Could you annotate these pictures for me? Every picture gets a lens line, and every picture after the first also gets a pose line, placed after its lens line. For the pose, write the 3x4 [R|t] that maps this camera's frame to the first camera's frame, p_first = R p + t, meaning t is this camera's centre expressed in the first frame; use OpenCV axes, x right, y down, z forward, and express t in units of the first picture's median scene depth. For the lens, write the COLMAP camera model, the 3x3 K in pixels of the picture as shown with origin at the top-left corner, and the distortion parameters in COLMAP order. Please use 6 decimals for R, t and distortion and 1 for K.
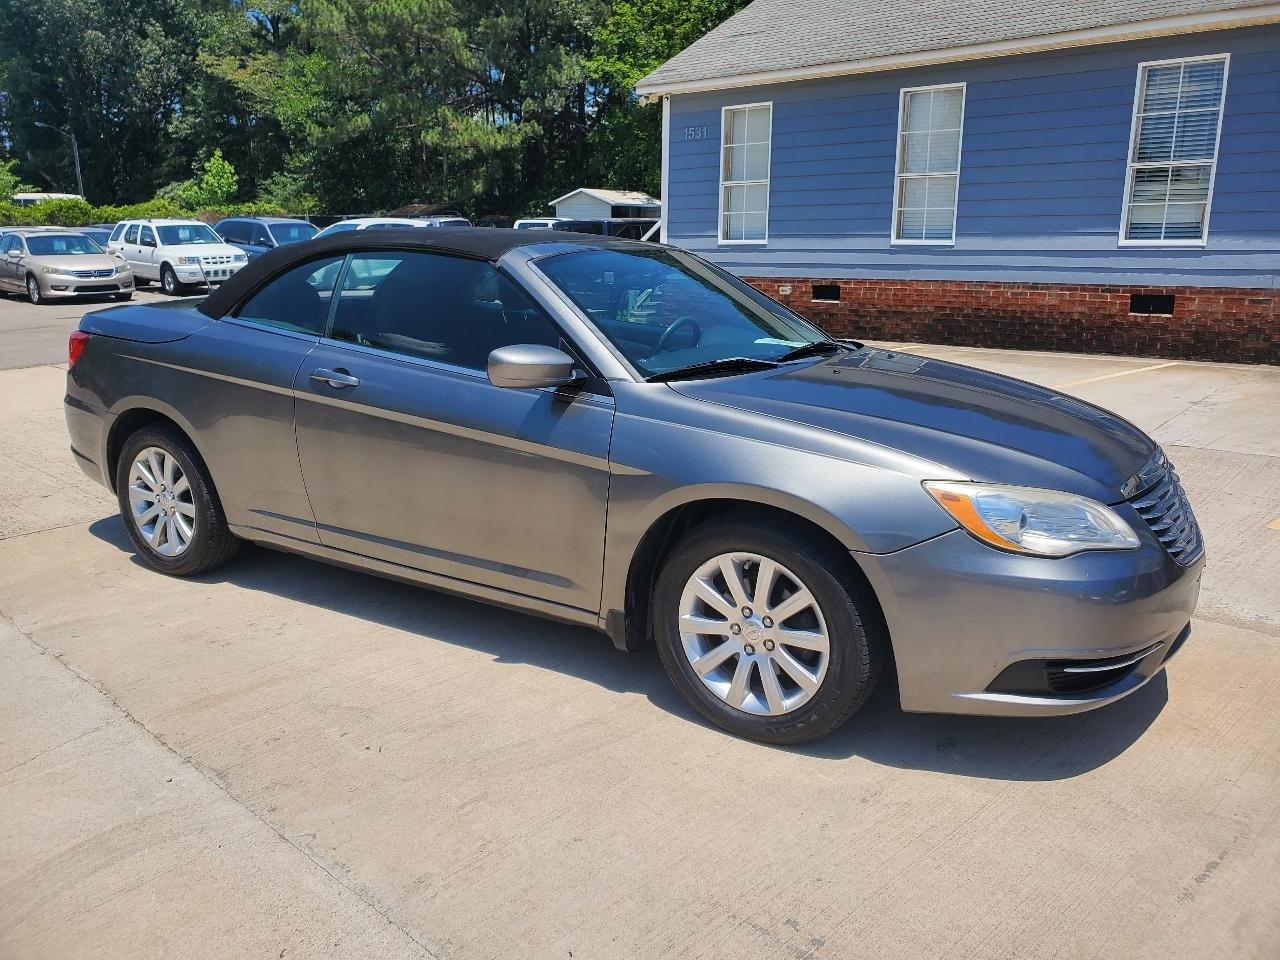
lens RADIAL K [[988.6, 0, 640.0], [0, 988.6, 480.0], [0, 0, 1]] dist [0.001591, 0.009446]
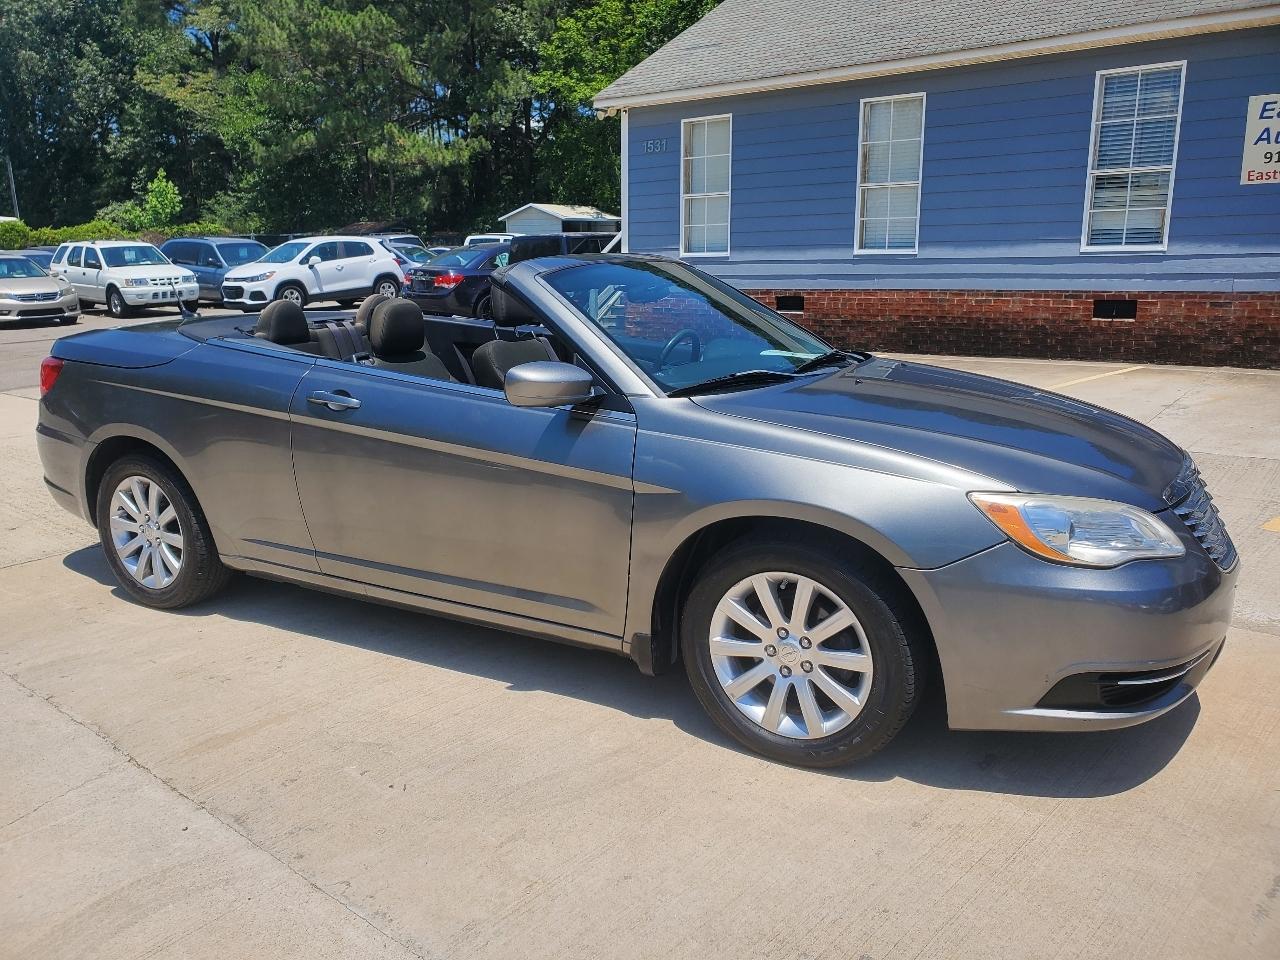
lens RADIAL K [[990.2, 0, 626.2], [0, 990.2, 484.9], [0, 0, 1]] dist [-0.001294, 0.010868]
pose [[0.999087, -0.024046, 0.035315, -0.021378], [0.024365, 0.999666, -0.008610, -0.001868], [-0.035096, 0.009462, 0.999339, 0.009328]]
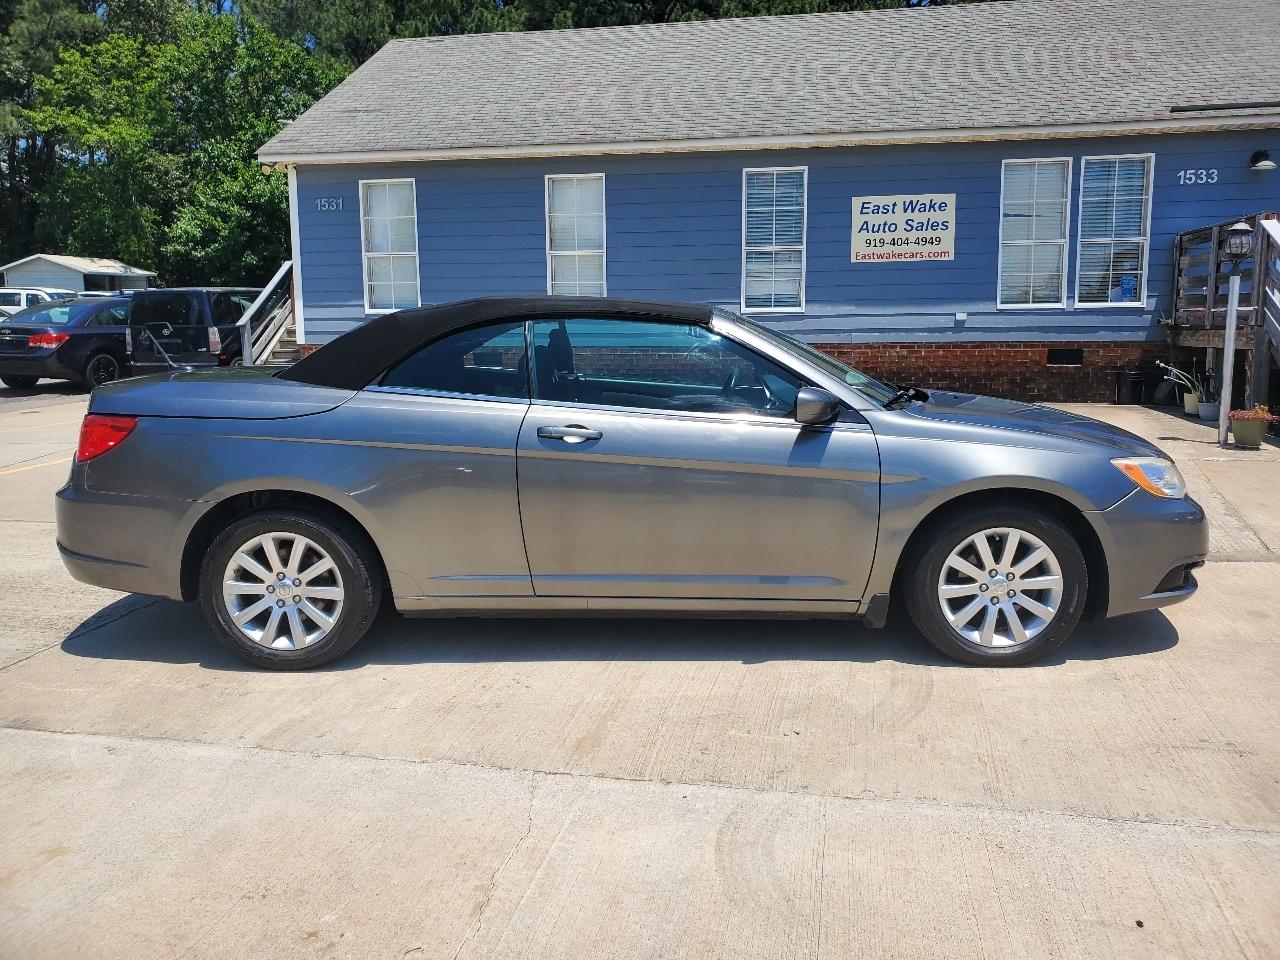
lens RADIAL K [[988.6, 0, 640.0], [0, 988.6, 480.0], [0, 0, 1]] dist [0.001591, 0.009446]
pose [[0.857893, -0.095089, 0.504953, -0.278737], [0.129136, 0.991085, -0.032764, -0.003239], [-0.497336, 0.093316, 0.862525, 0.014606]]
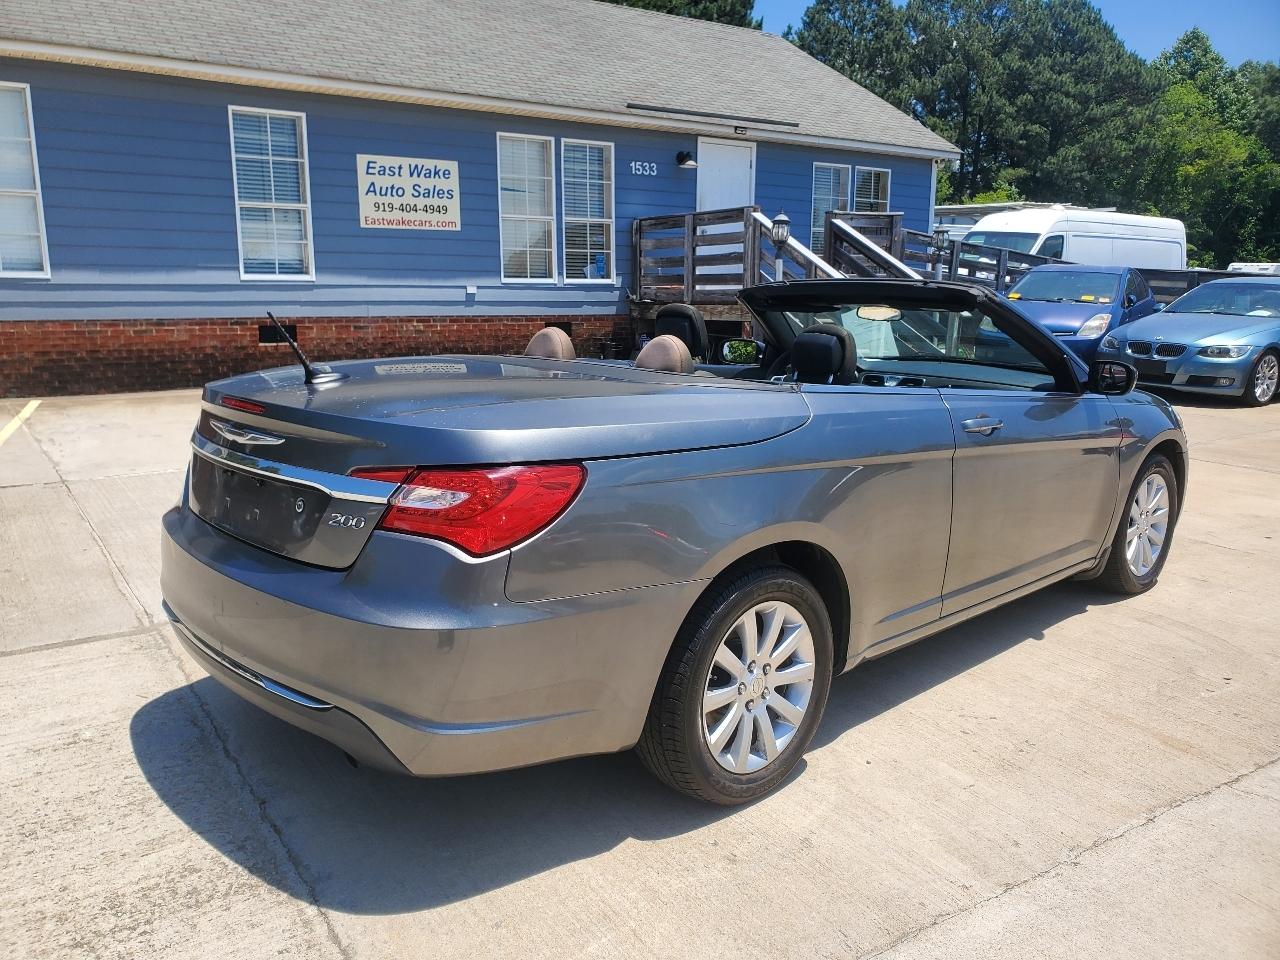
lens RADIAL K [[999.8, 0, 612.1], [0, 999.8, 510.5], [0, 0, 1]] dist [-0.009124, -0.007825]
pose [[0.256589, -0.212833, 0.942796, -0.462794], [0.215611, 0.963477, 0.158821, -0.088867], [-0.942164, 0.162526, 0.293107, 0.377507]]
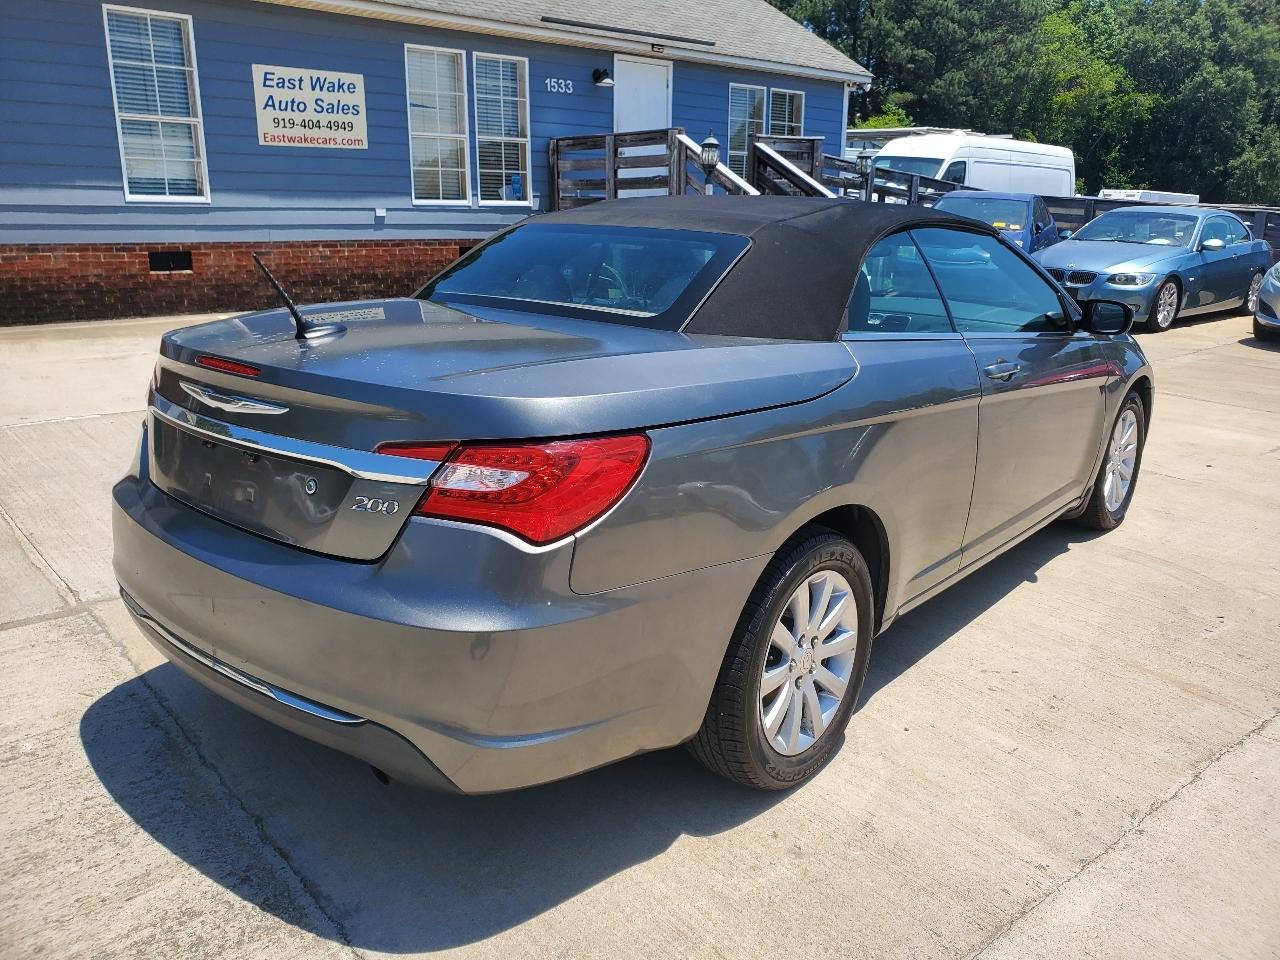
lens RADIAL K [[1013.1, 0, 633.9], [0, 1013.1, 474.7], [0, 0, 1]] dist [-0.059903, 0.098583]
pose [[0.132943, -0.254809, 0.957809, -0.444009], [0.213689, 0.951028, 0.223345, -0.102069], [-0.967814, 0.174982, 0.180882, 0.415790]]
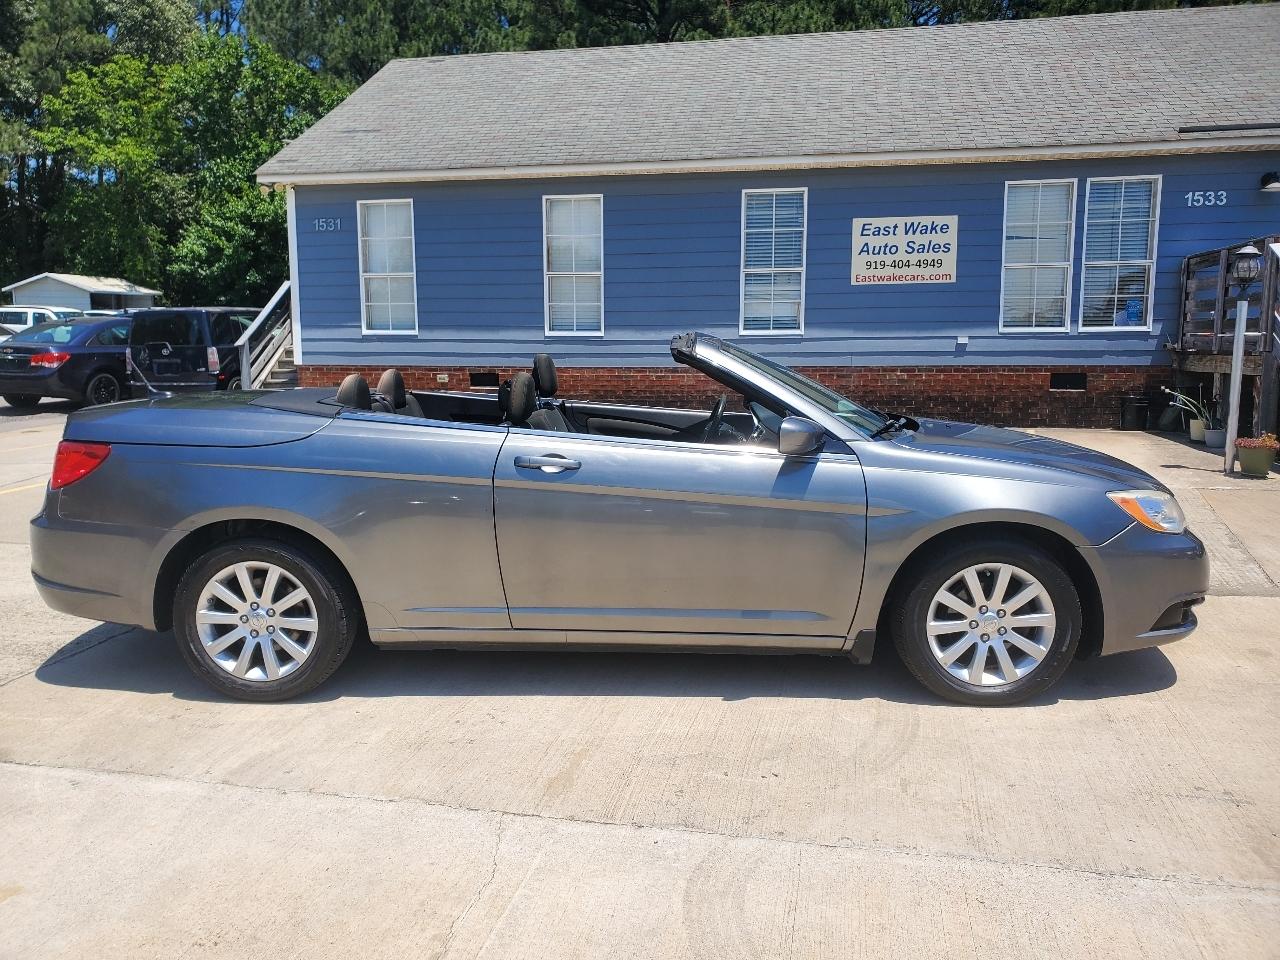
lens RADIAL K [[988.9, 0, 624.8], [0, 988.9, 501.2], [0, 0, 1]] dist [0.003173, 0.003546]
pose [[0.867700, -0.089572, 0.488952, -0.266119], [0.121553, 0.992003, -0.033982, -0.006584], [-0.481998, 0.088920, 0.871648, 0.017637]]
